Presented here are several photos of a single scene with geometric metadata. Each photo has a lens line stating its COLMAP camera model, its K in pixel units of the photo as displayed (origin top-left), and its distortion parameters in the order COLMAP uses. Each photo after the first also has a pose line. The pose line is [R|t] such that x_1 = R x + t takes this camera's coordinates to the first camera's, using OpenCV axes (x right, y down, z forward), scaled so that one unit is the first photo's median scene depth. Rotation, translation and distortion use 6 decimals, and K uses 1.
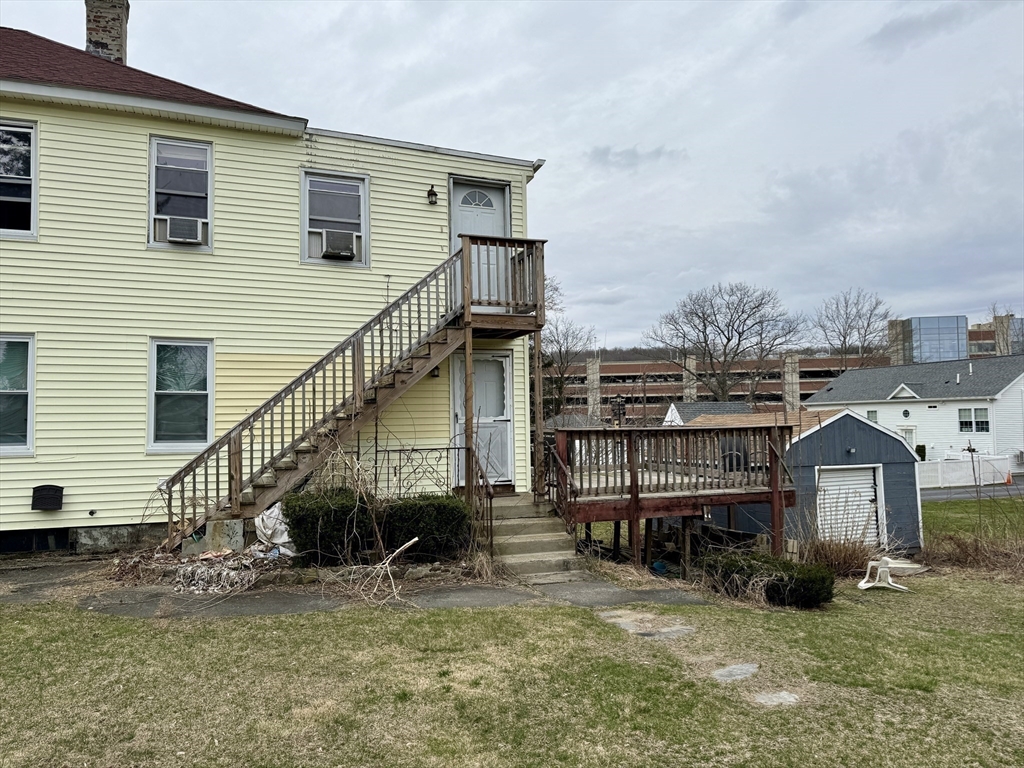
lens RADIAL K [[709.1, 0, 512.0], [0, 709.1, 384.0], [0, 0, 1]] dist [0.124364, -0.153620]
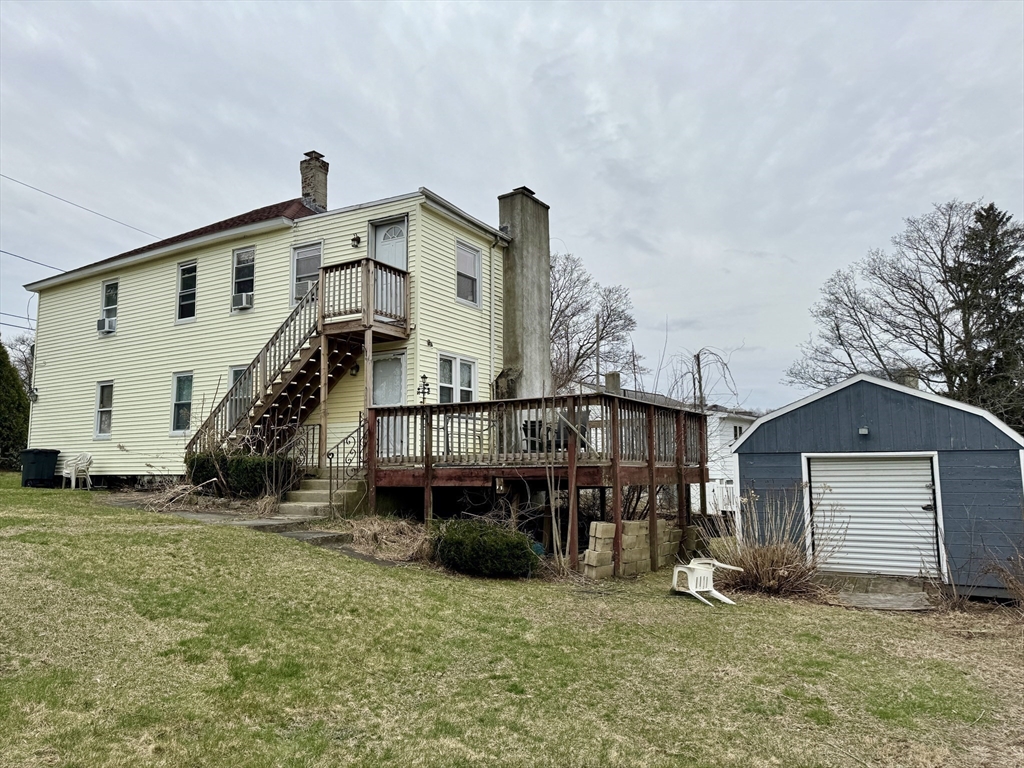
lens RADIAL K [[709.1, 0, 512.0], [0, 709.1, 384.0], [0, 0, 1]] dist [0.124364, -0.153620]
pose [[0.629713, -0.084865, -0.772178, 1.152026], [0.037463, 0.996176, -0.078933, 0.127182], [0.775924, 0.020777, 0.630484, 0.413301]]
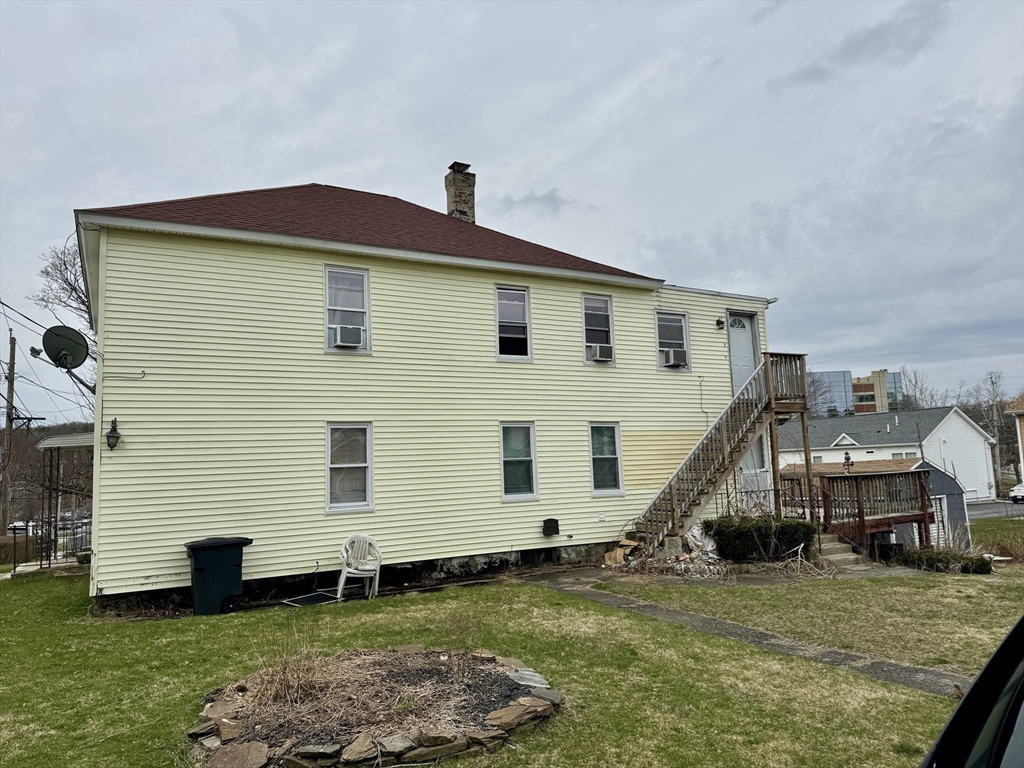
lens RADIAL K [[709.1, 0, 512.0], [0, 709.1, 384.0], [0, 0, 1]] dist [0.124364, -0.153620]
pose [[0.987193, -0.008131, 0.159324, -0.846159], [0.019417, 0.997400, -0.069405, -0.039720], [-0.158345, 0.071610, 0.984784, -0.453402]]
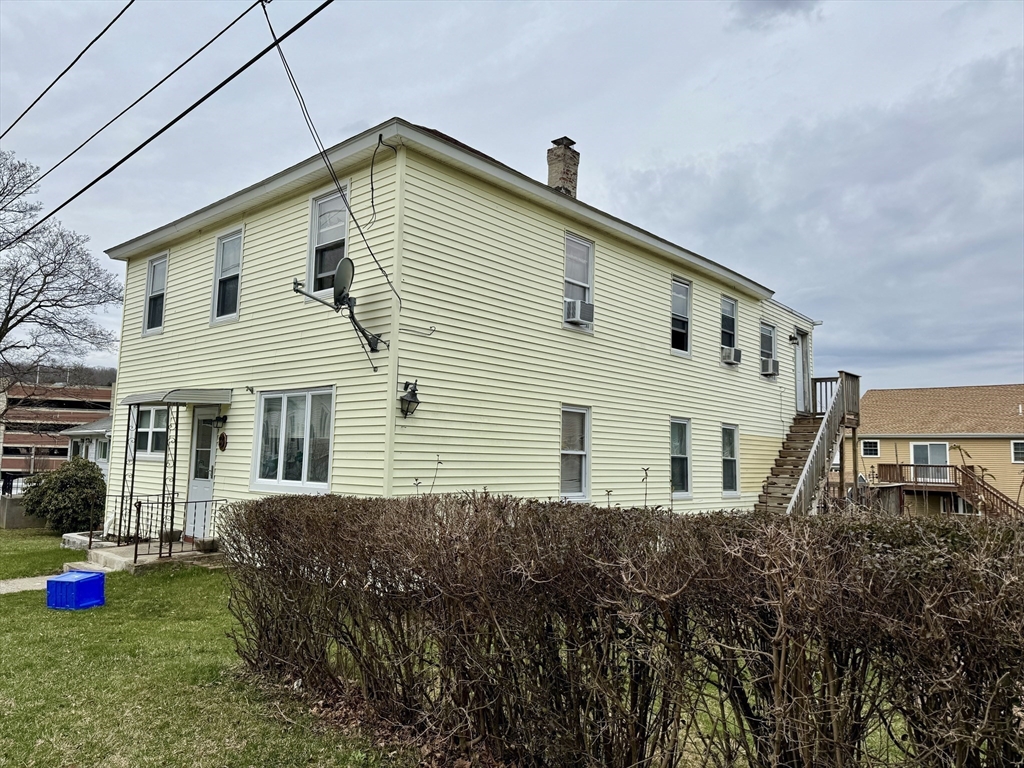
lens RADIAL K [[709.1, 0, 512.0], [0, 709.1, 384.0], [0, 0, 1]] dist [0.124364, -0.153620]
pose [[0.876332, 0.081326, 0.474794, -1.535796], [-0.059491, 0.996372, -0.060862, -0.025123], [-0.478020, 0.025089, 0.877990, -0.140358]]
